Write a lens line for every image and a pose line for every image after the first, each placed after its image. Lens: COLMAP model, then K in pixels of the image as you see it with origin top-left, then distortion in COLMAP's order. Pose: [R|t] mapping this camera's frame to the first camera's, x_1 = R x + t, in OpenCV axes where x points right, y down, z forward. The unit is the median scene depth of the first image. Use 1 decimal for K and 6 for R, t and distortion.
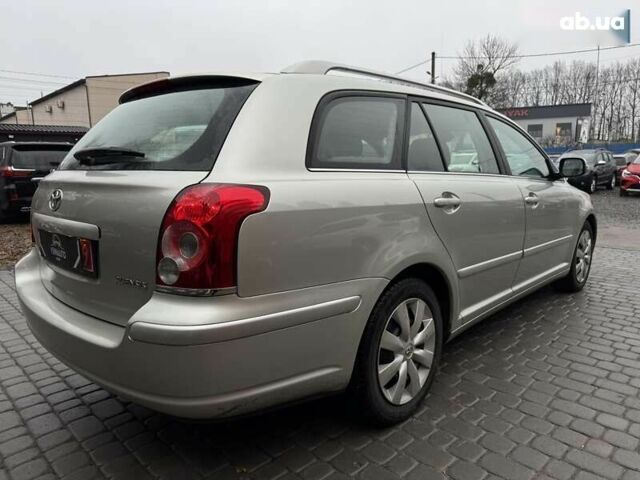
lens RADIAL K [[453.1, 0, 325.5], [0, 453.1, 240.6], [0, 0, 1]] dist [0.008331, -0.007163]
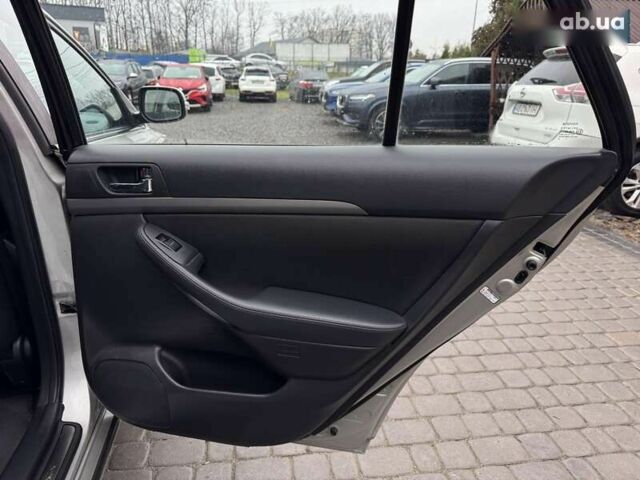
lens RADIAL K [[453.1, 0, 307.8], [0, 453.1, 249.7], [0, 0, 1]] dist [0.008331, -0.007163]
pose [[0.621810, -0.256315, 0.740037, 0.295465], [0.100217, 0.963200, 0.249402, -0.173336], [-0.776730, -0.080916, 0.624615, 0.759527]]
